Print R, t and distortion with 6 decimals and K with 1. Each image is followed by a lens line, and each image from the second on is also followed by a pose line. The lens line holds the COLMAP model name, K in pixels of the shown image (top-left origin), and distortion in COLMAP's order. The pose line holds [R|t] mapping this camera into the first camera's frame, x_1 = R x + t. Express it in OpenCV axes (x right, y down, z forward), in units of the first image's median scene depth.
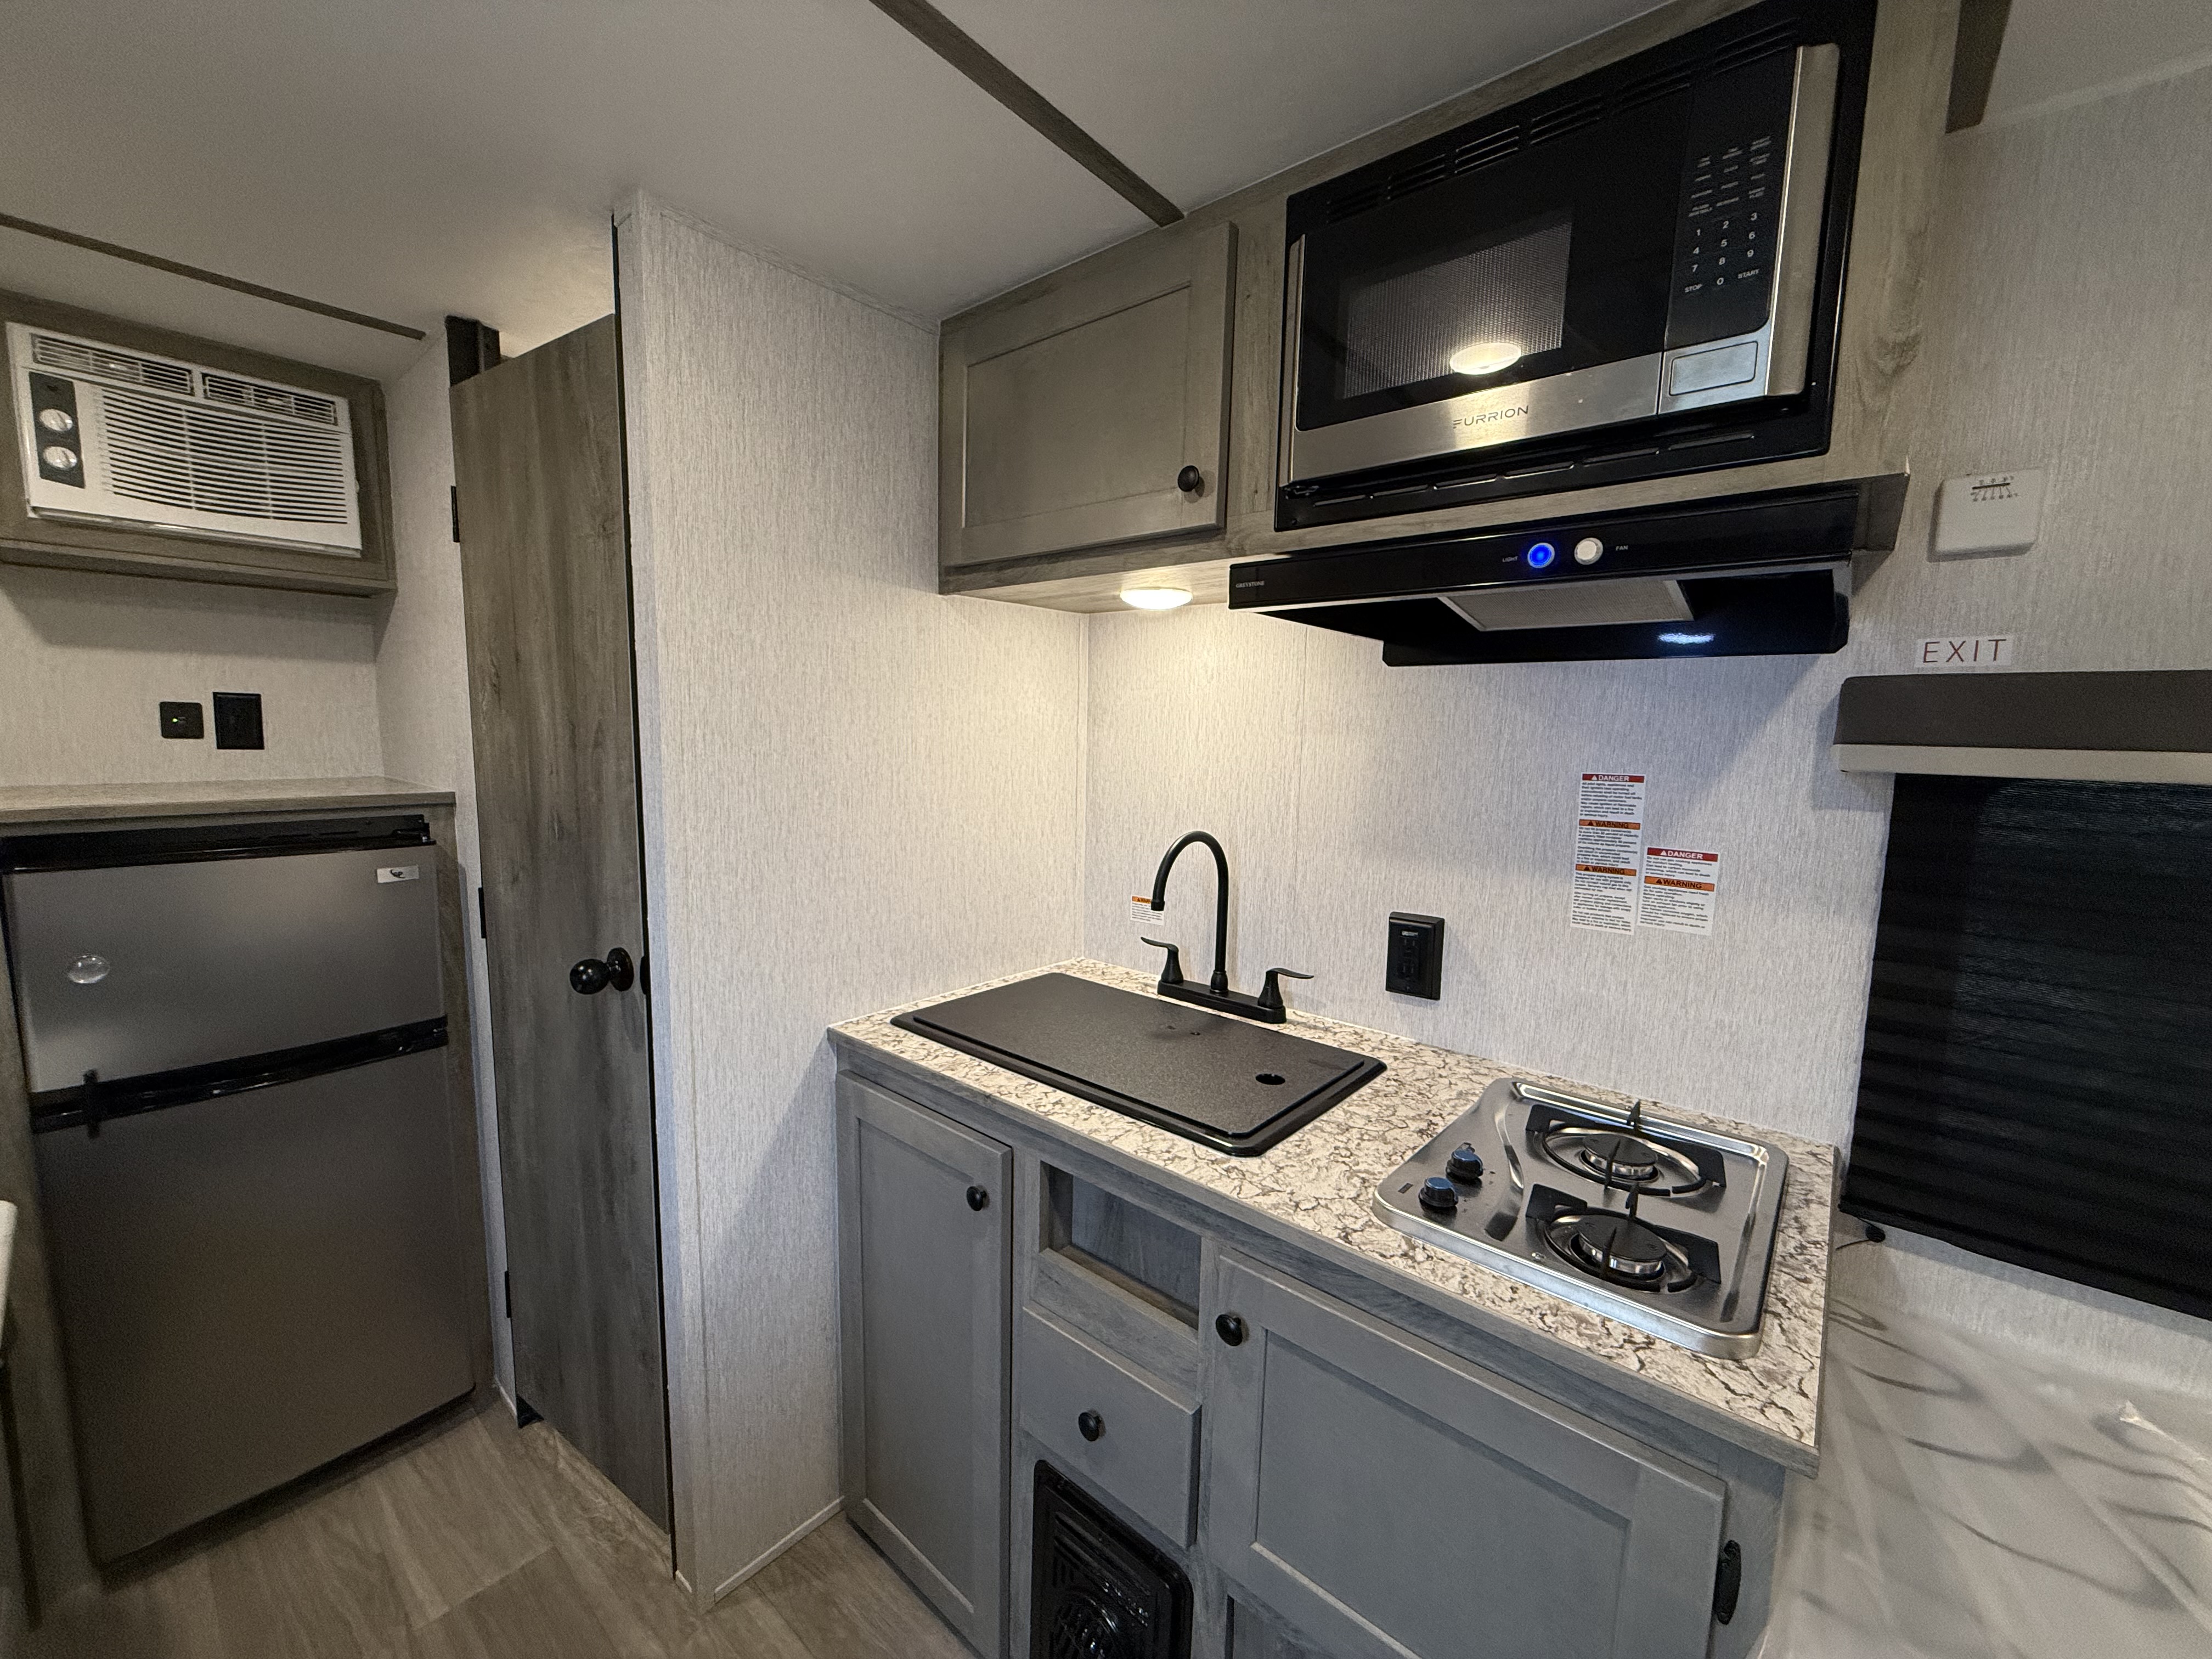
lens RADIAL K [[879.0, 0, 1103.4], [0, 879.0, 830.3], [0, 0, 1]] dist [0.001878, -0.000442]
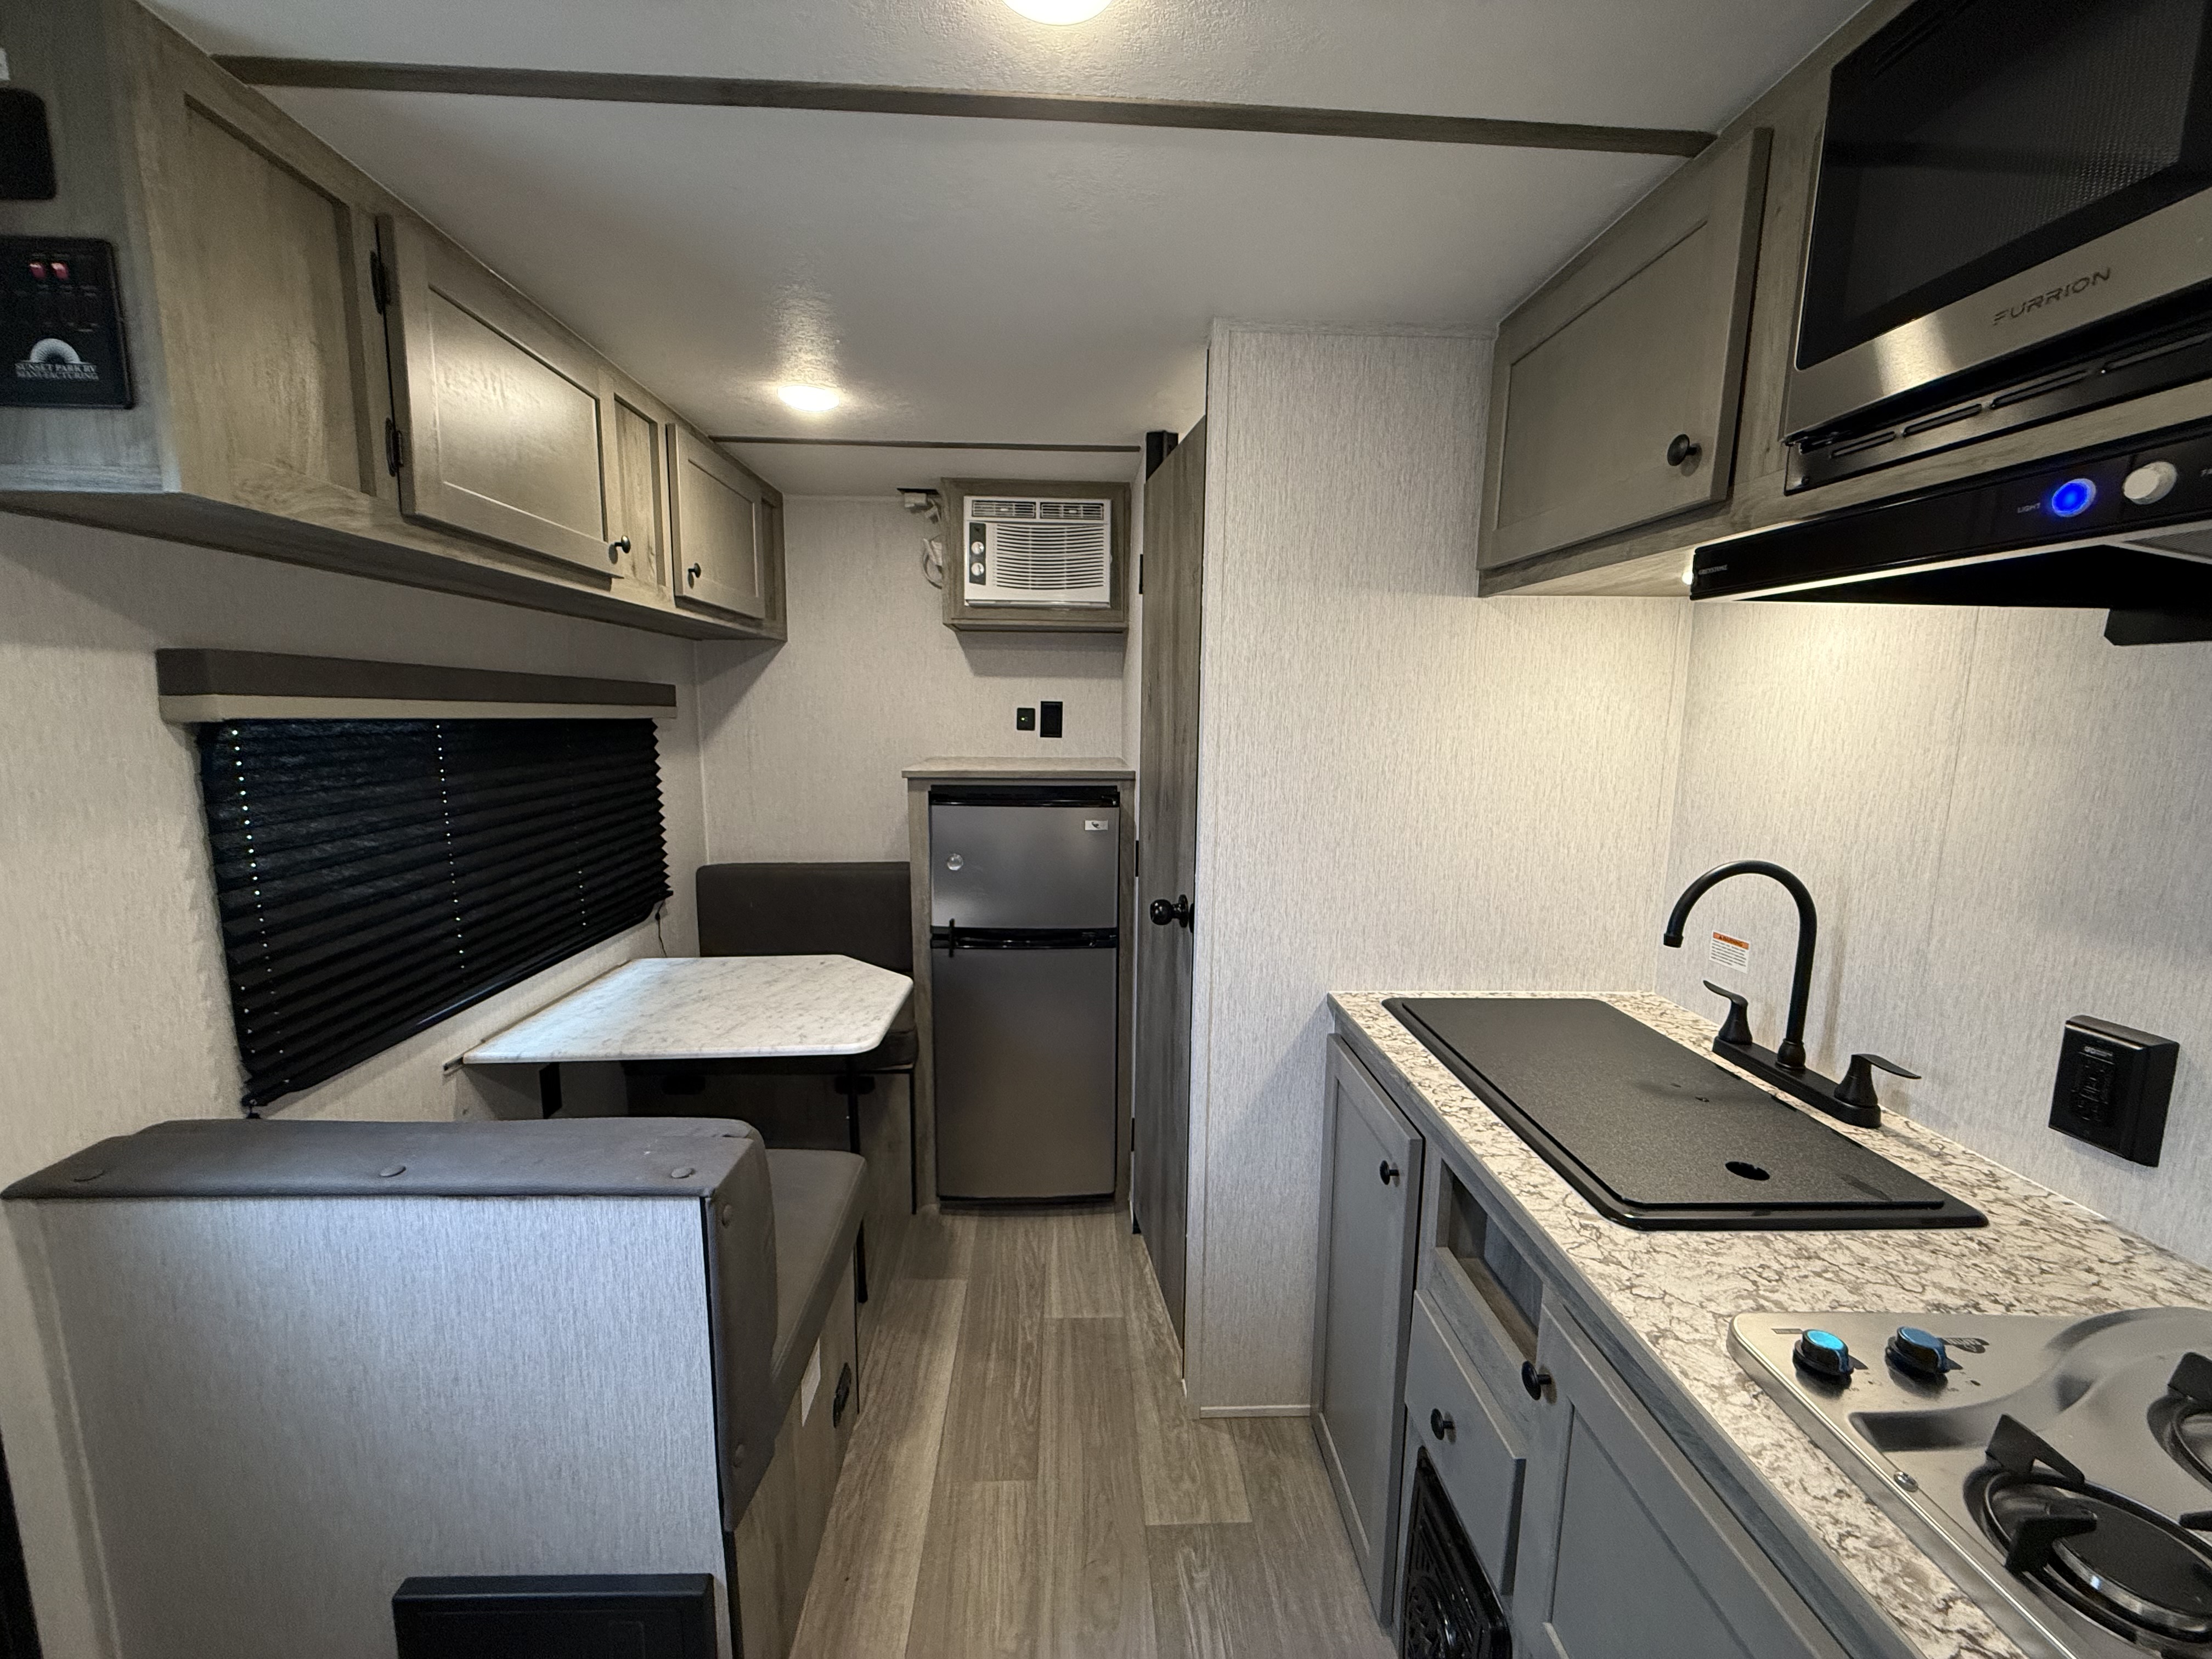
lens RADIAL K [[879.0, 0, 1104.7], [0, 879.0, 829.3], [0, 0, 1]] dist [0.001878, -0.000442]
pose [[0.683687, 0.093298, -0.723787, 0.300938], [-0.084623, 0.995239, 0.048354, -0.017398], [0.724853, 0.028190, 0.688327, 0.001160]]
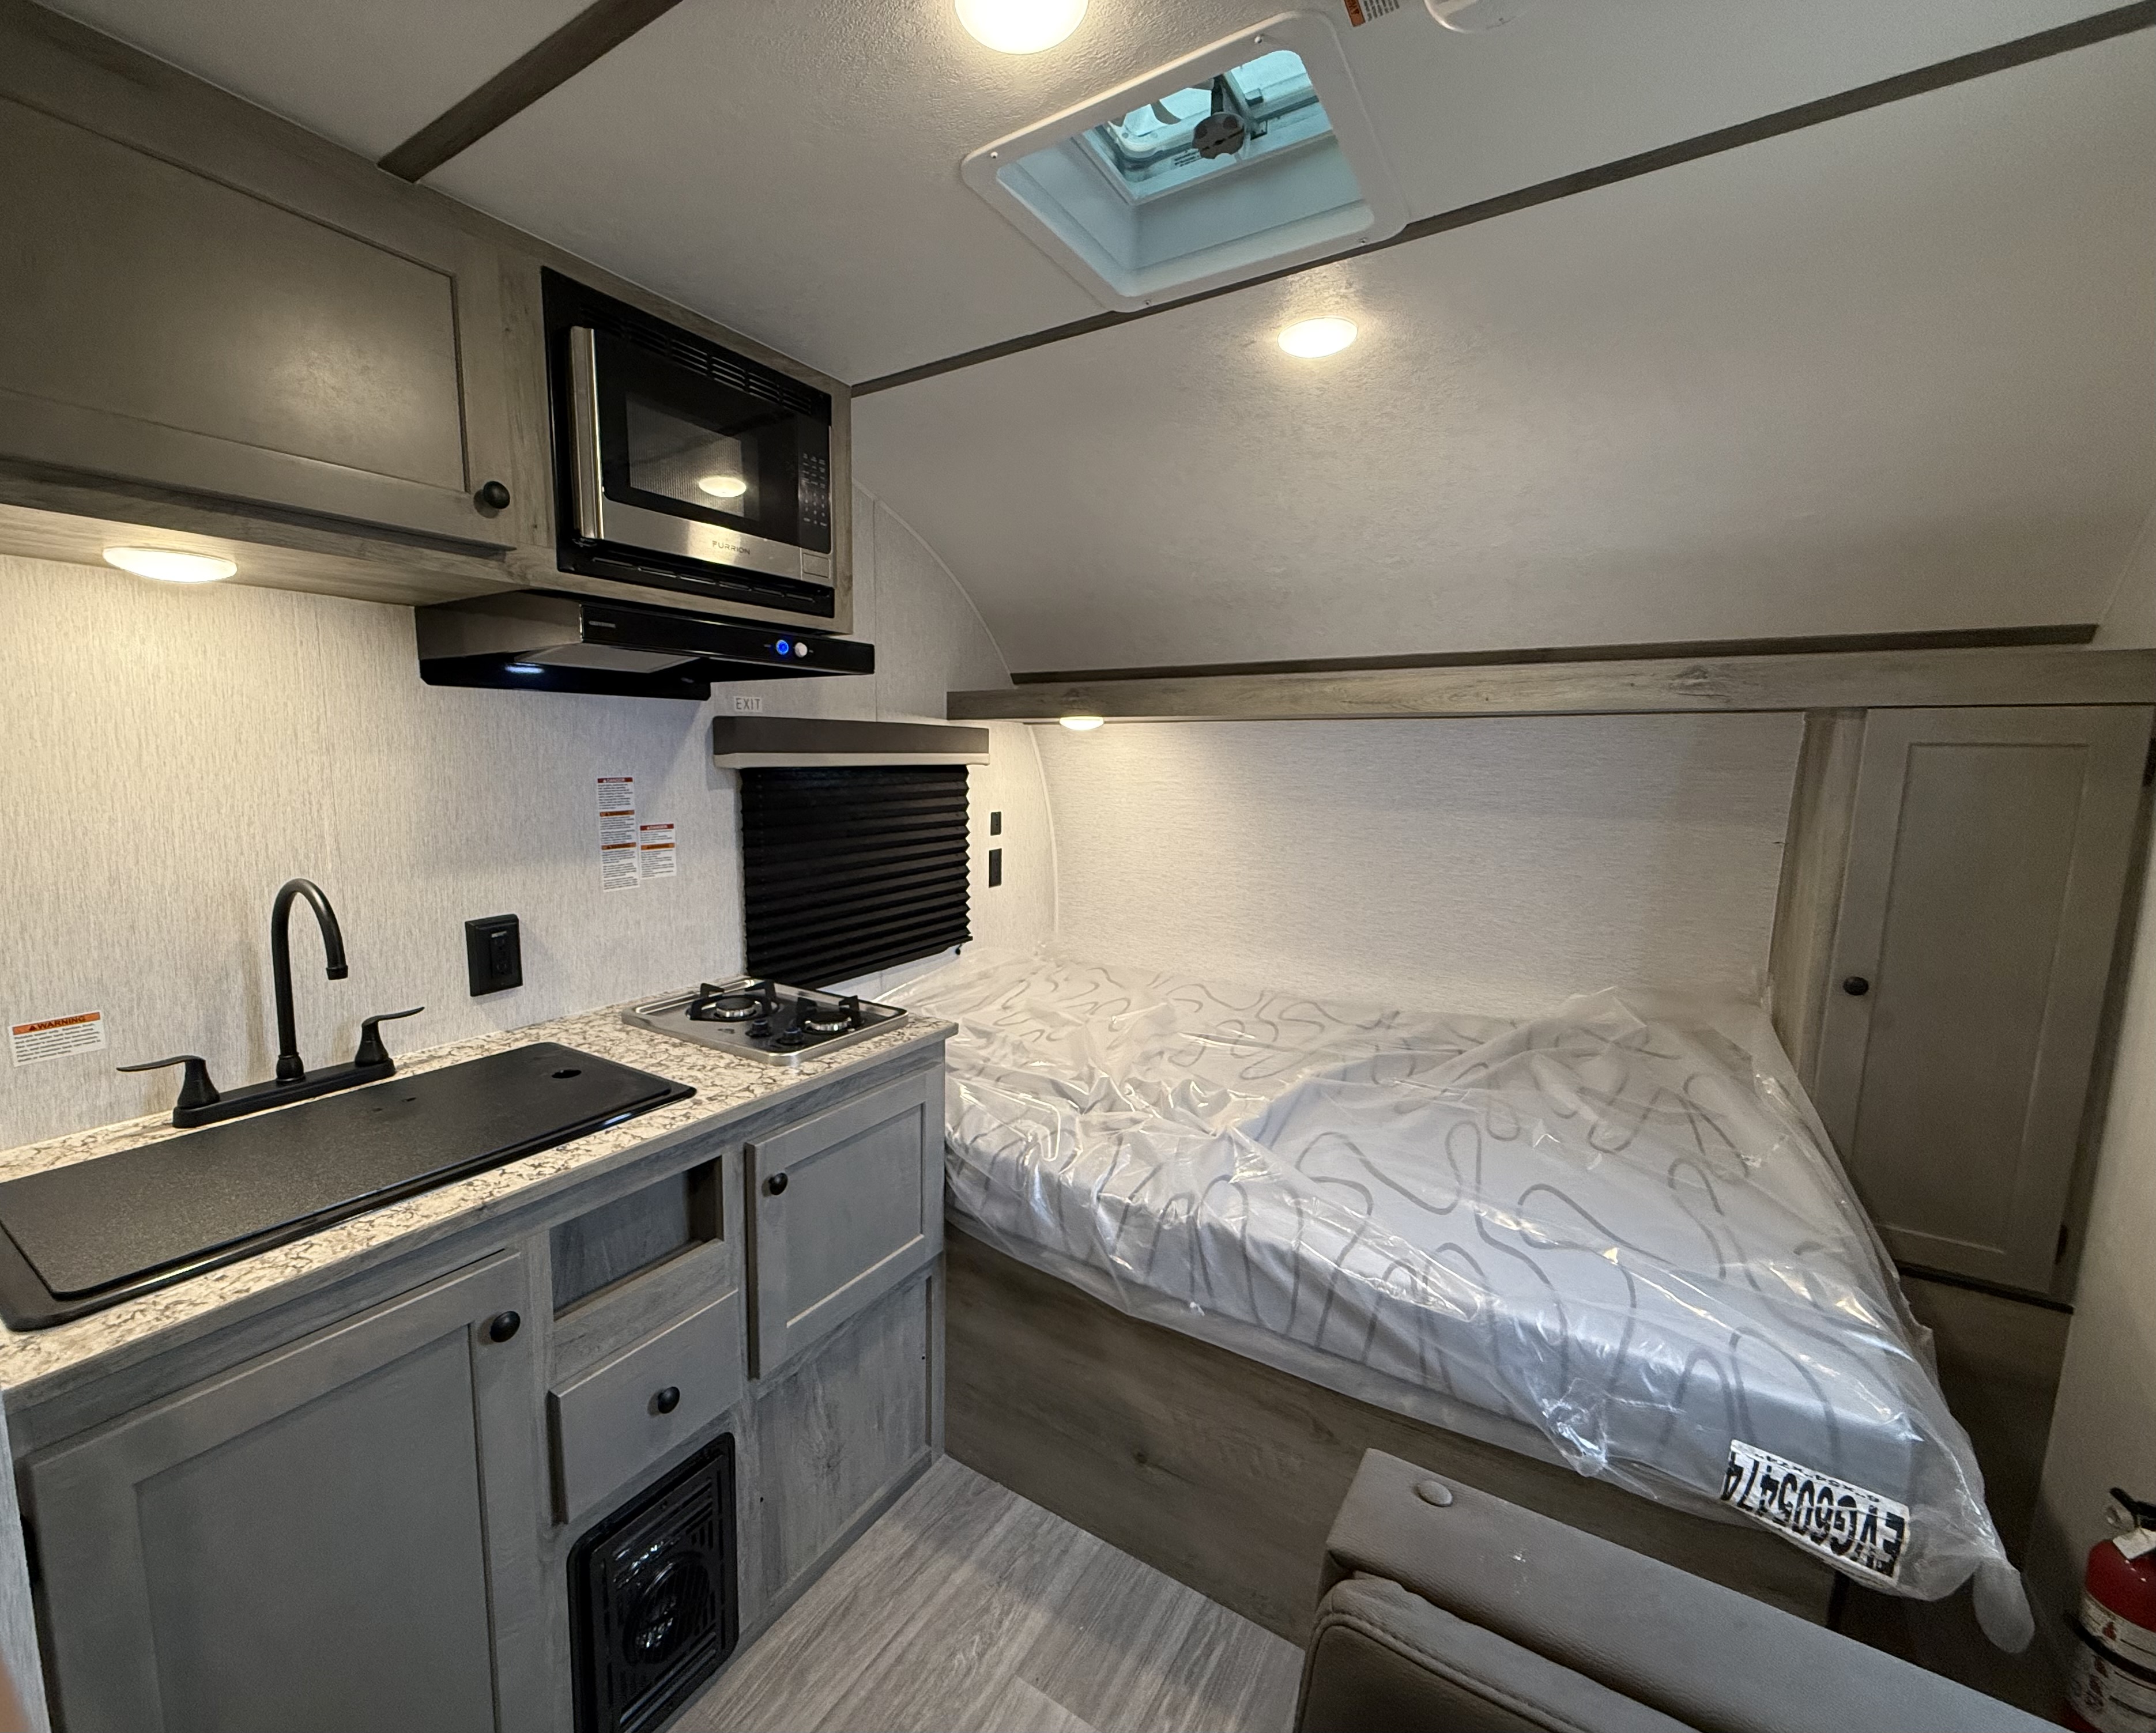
lens RADIAL K [[923.8, 0, 989.4], [0, 923.8, 870.8], [0, 0, 1]] dist [0.000700, -0.000936]
pose [[-0.098537, -0.149035, 0.983910, -0.828887], [0.107568, 0.981333, 0.159418, -0.077296], [-0.989303, 0.121546, -0.080667, 0.478690]]
